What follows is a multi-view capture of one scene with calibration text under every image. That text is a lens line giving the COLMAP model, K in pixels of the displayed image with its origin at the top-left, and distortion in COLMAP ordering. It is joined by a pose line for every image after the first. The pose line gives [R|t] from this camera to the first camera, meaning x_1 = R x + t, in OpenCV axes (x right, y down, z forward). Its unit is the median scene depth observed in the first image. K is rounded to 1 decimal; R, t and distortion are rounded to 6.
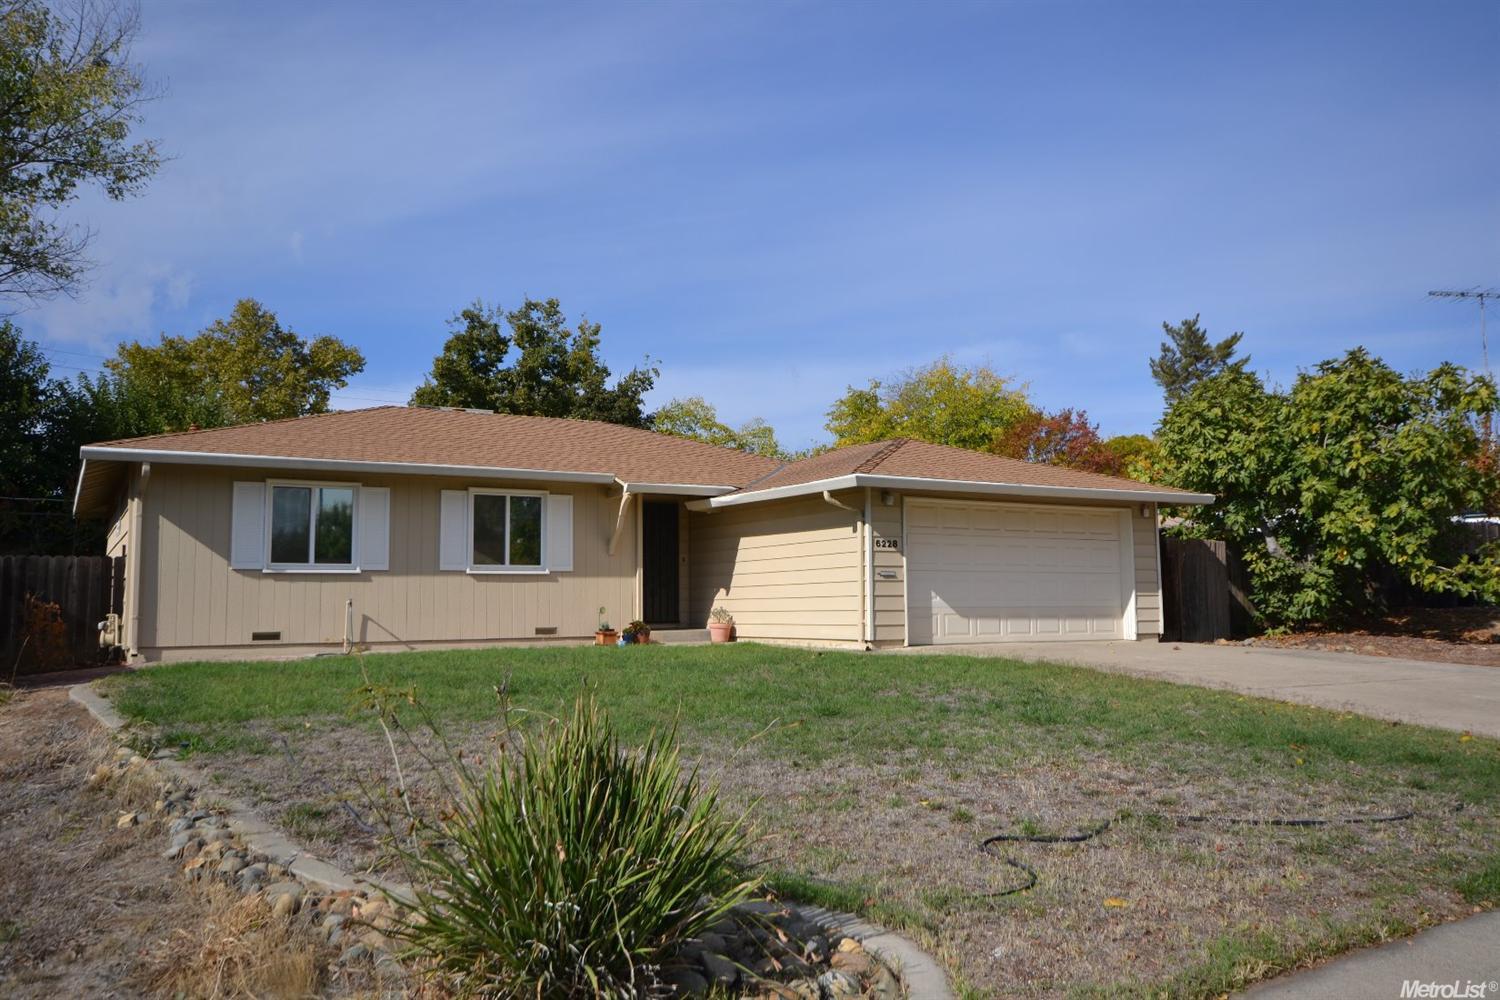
lens RADIAL K [[1204.4, 0, 752.9], [0, 1204.4, 495.8], [0, 0, 1]] dist [0.030163, 0.000586]
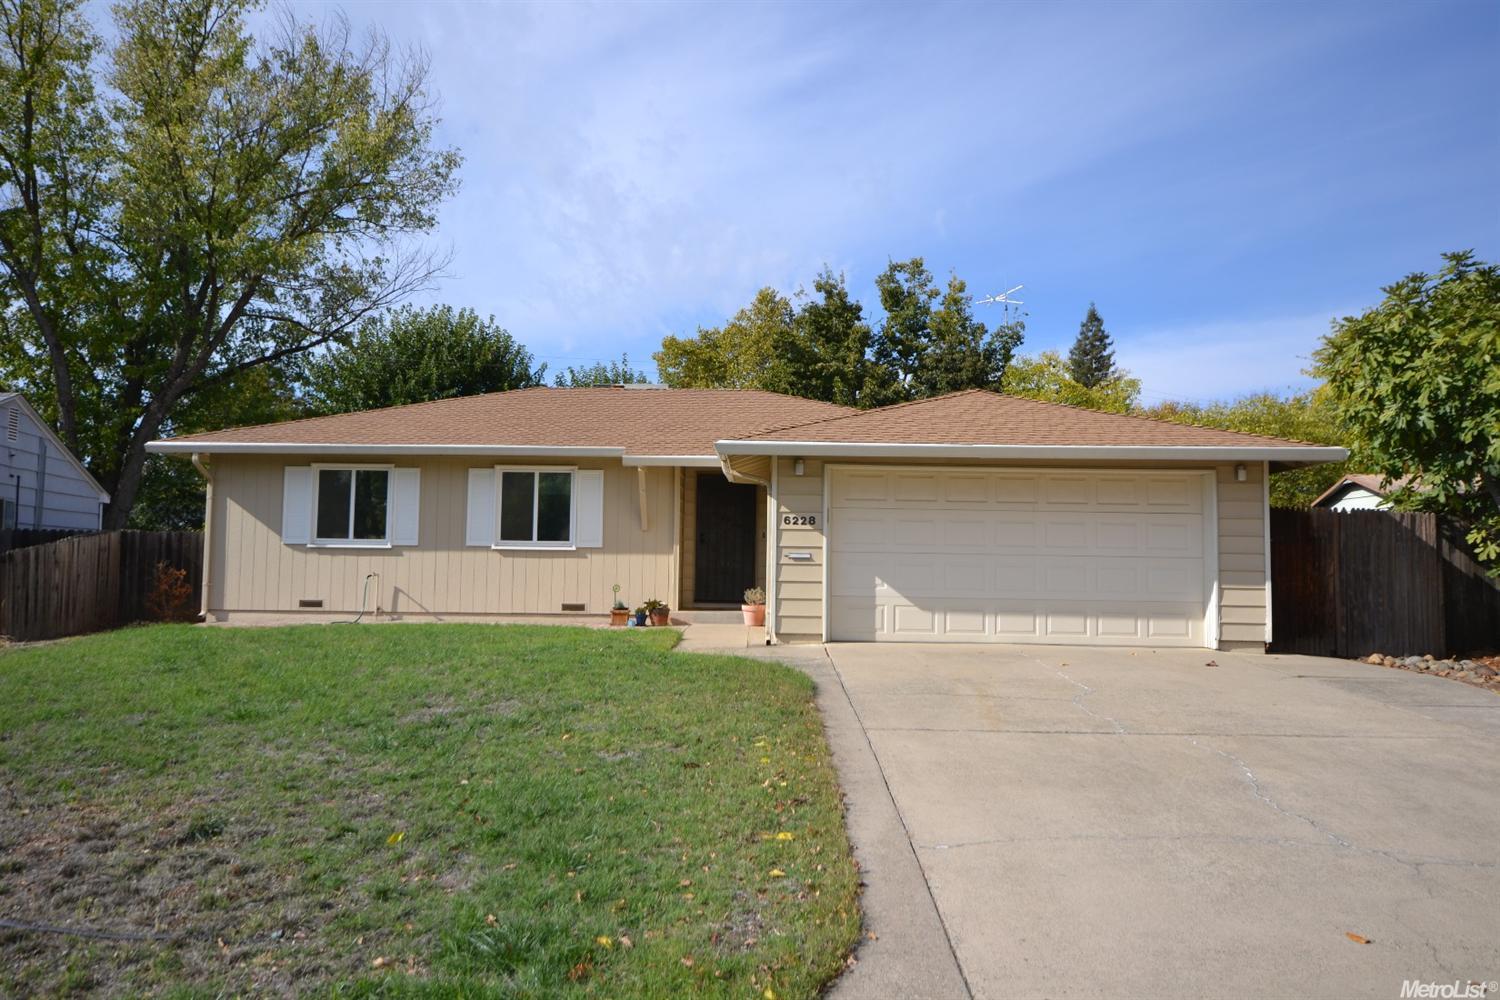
lens RADIAL K [[1204.4, 0, 750.9], [0, 1204.4, 504.2], [0, 0, 1]] dist [0.030163, 0.000586]
pose [[0.850680, -0.008240, -0.525620, 0.491057], [0.027067, 0.999237, 0.028141, 0.003022], [0.524987, -0.038166, 0.850254, 0.242081]]
